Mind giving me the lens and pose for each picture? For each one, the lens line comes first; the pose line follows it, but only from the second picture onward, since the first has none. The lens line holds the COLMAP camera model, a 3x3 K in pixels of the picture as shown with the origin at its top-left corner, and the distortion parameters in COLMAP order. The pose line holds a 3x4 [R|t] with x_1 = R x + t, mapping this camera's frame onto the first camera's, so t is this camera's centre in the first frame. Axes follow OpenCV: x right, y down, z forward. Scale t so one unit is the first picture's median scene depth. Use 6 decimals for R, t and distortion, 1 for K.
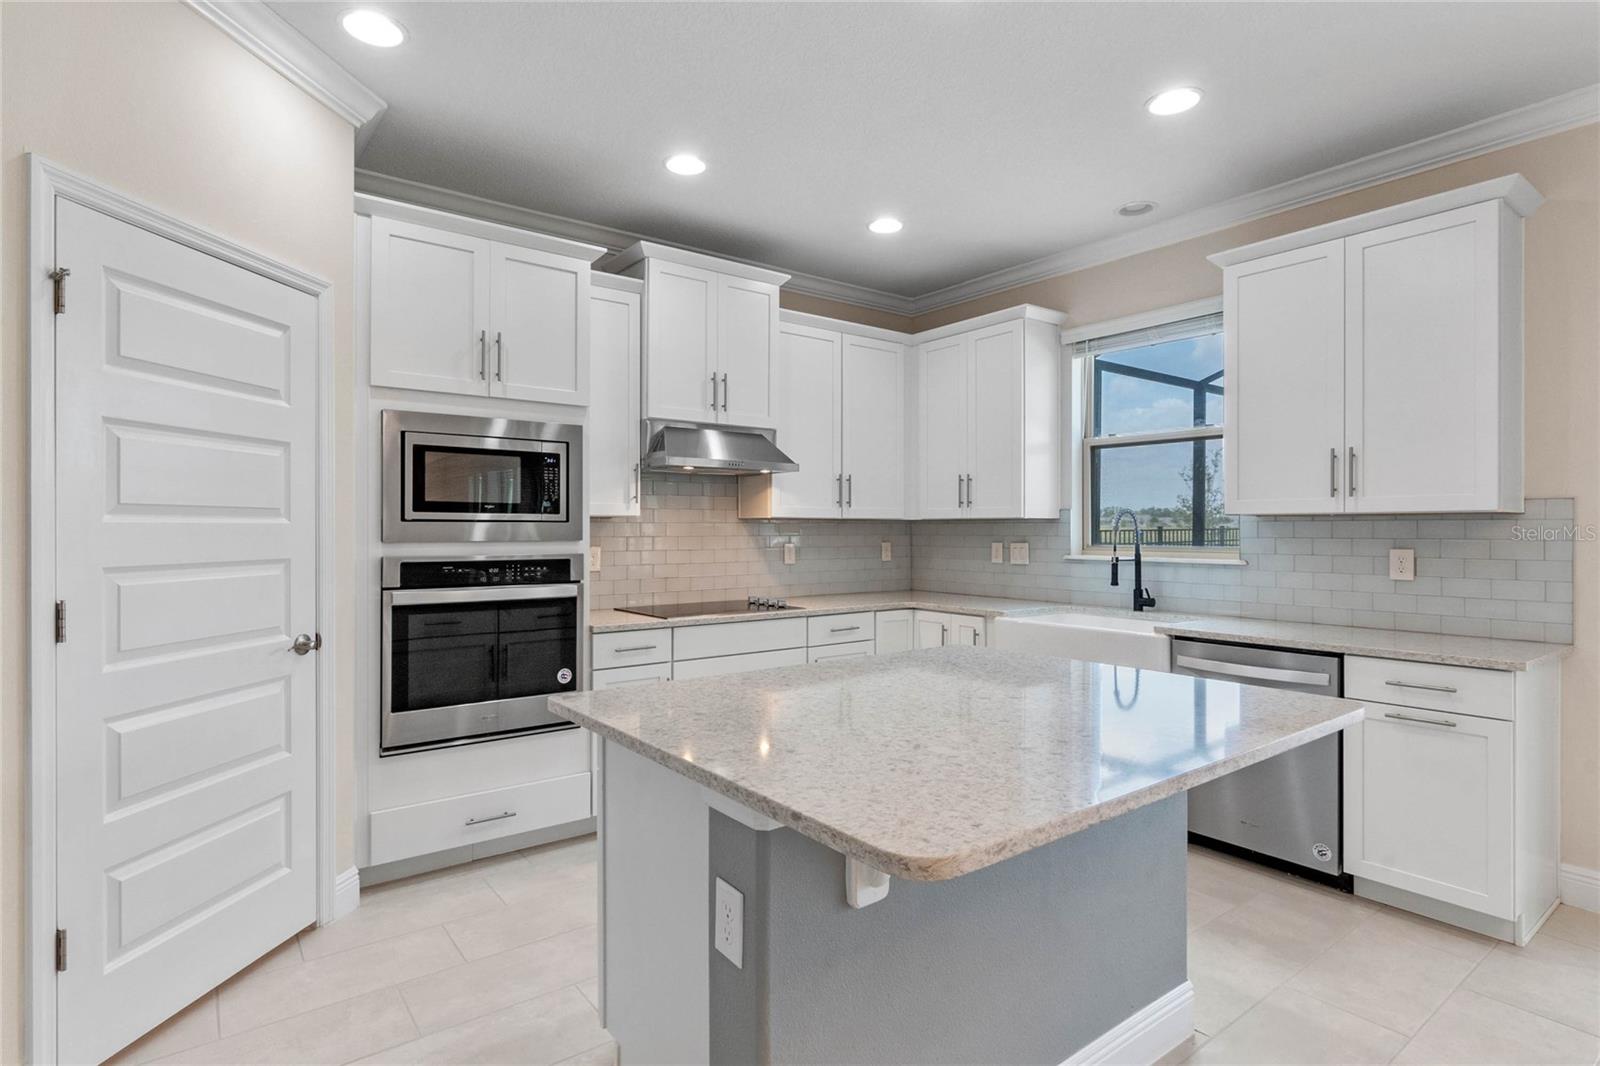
lens RADIAL K [[844.8, 0, 804.9], [0, 844.8, 521.5], [0, 0, 1]] dist [0.016533, -0.000084]
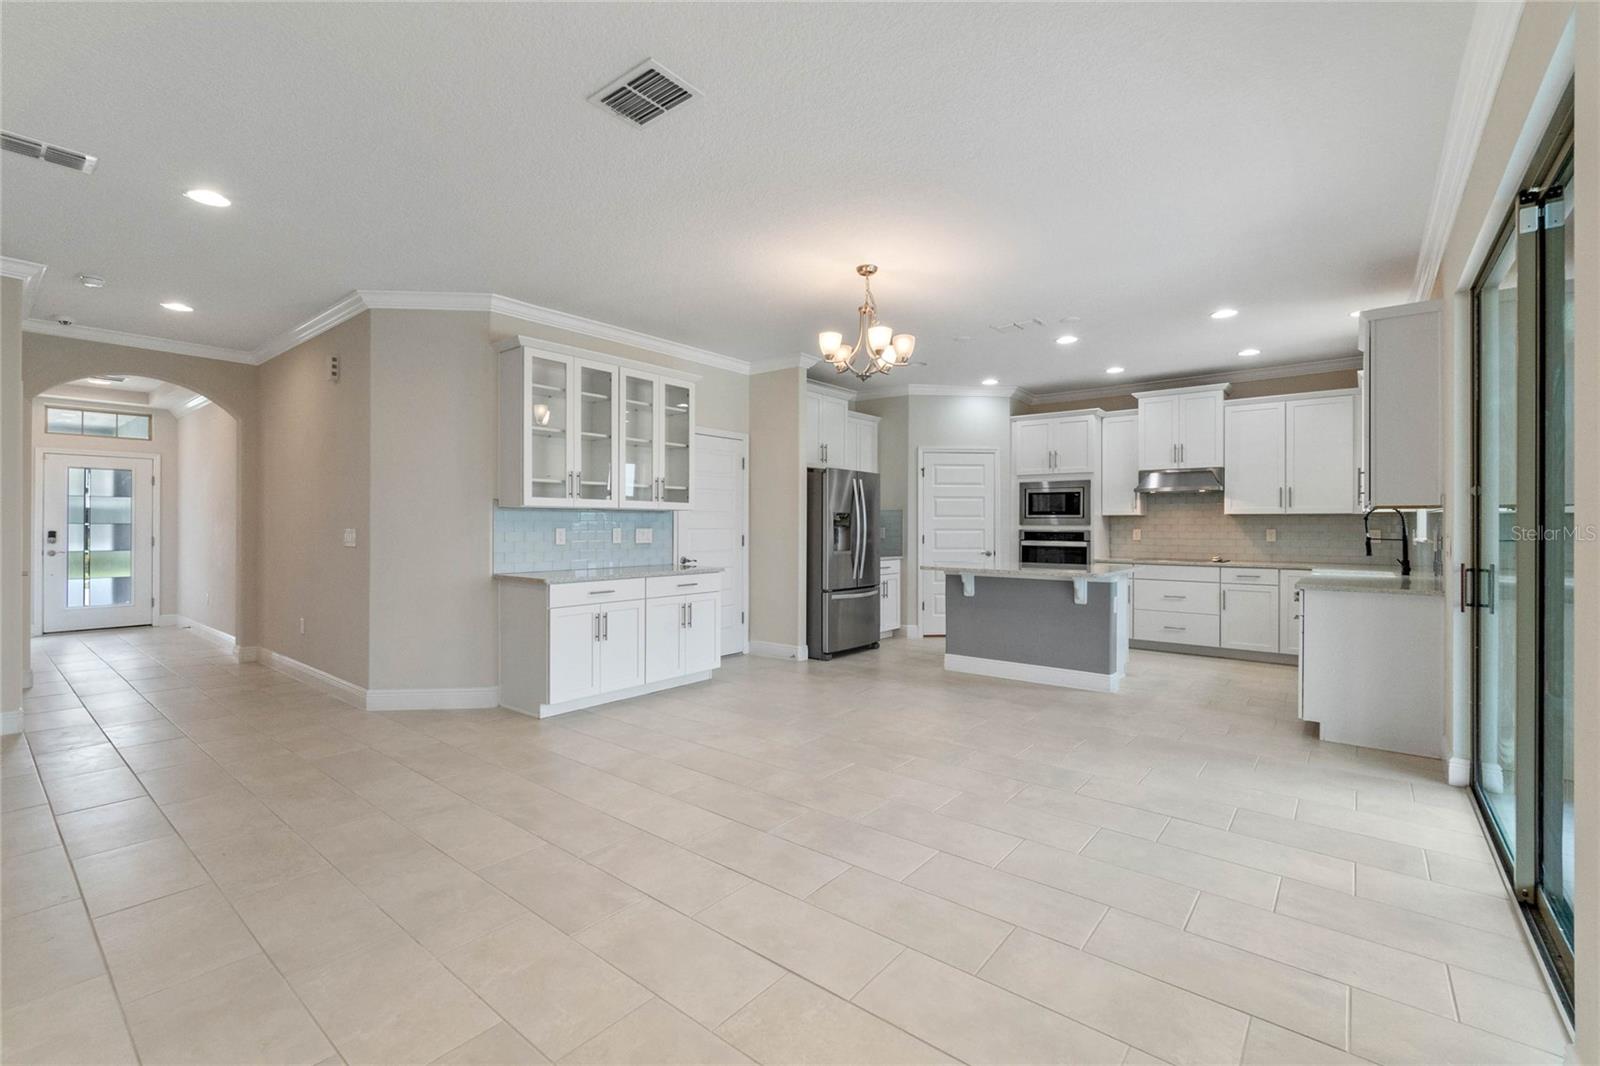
lens RADIAL K [[699.6, 0, 796.2], [0, 699.6, 518.0], [0, 0, 1]] dist [-0.000490, -0.000327]
pose [[0.237051, -0.010285, -0.971443, 1.330993], [0.004958, 0.999944, -0.009377, 0.013748], [0.971484, -0.002594, 0.237089, -0.305385]]
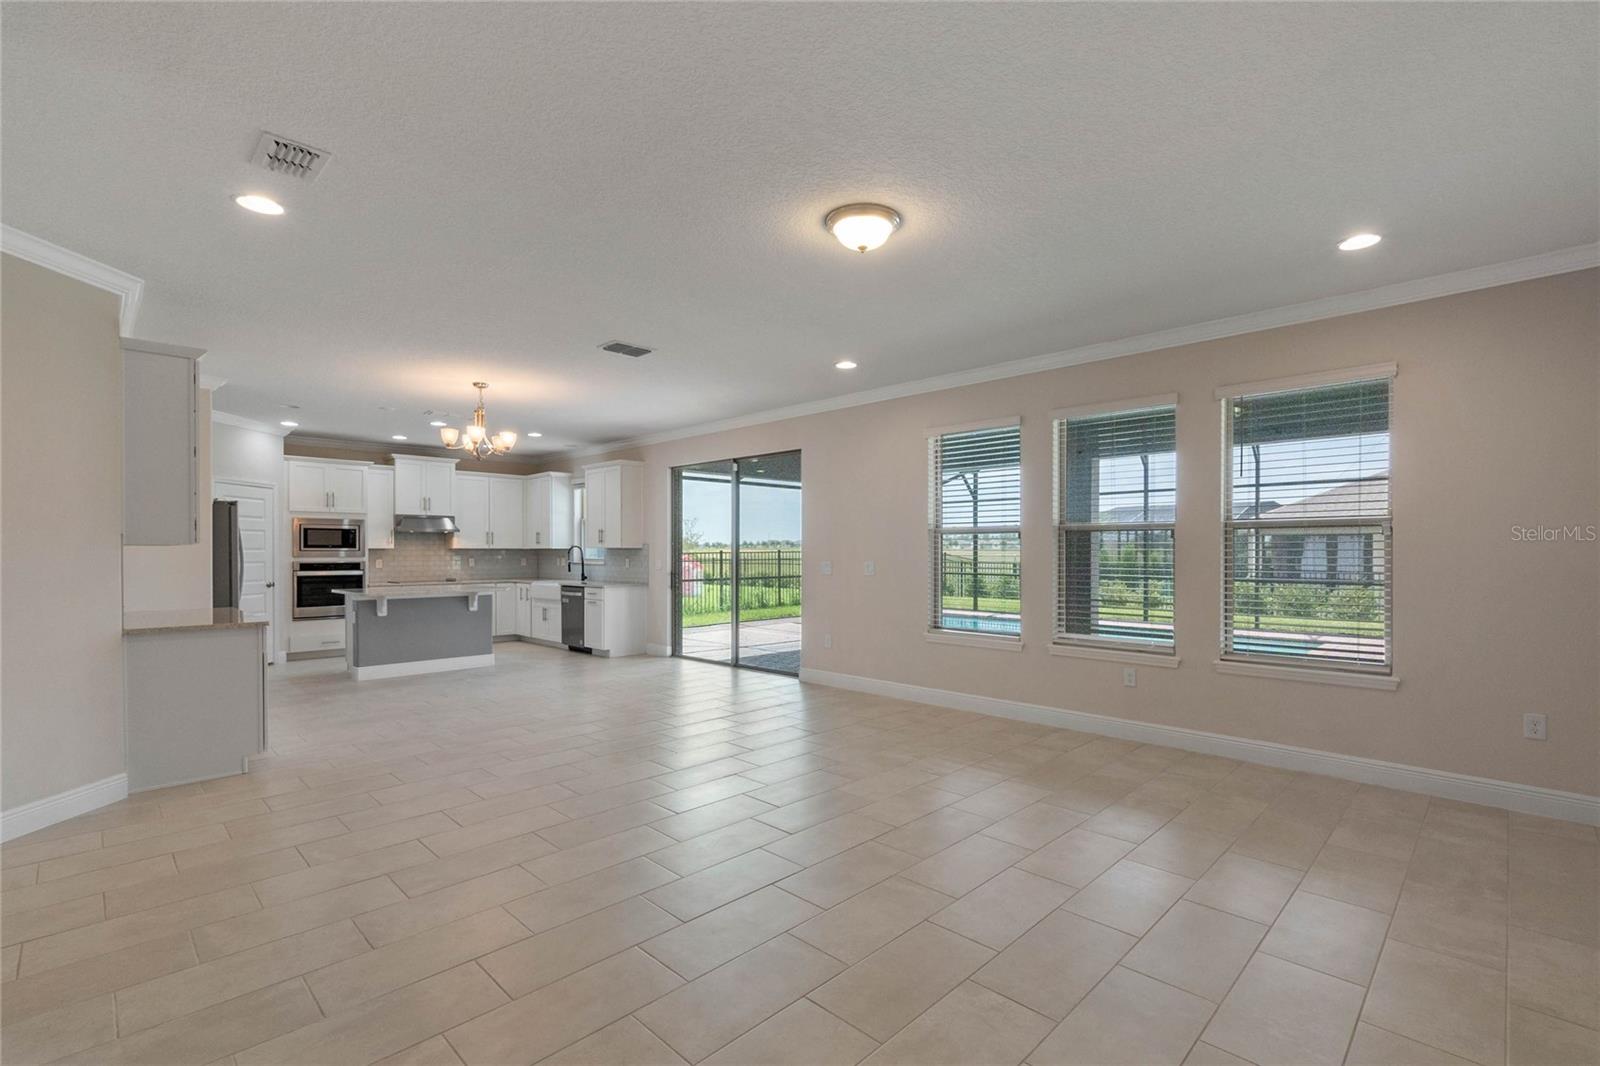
lens RADIAL K [[699.6, 0, 812.2], [0, 699.6, 548.7], [0, 0, 1]] dist [-0.000490, -0.000327]
pose [[0.988194, -0.002769, 0.153186, 0.814181], [0.002346, 0.999993, 0.002946, -0.008981], [-0.153193, -0.002552, 0.988193, -1.507675]]
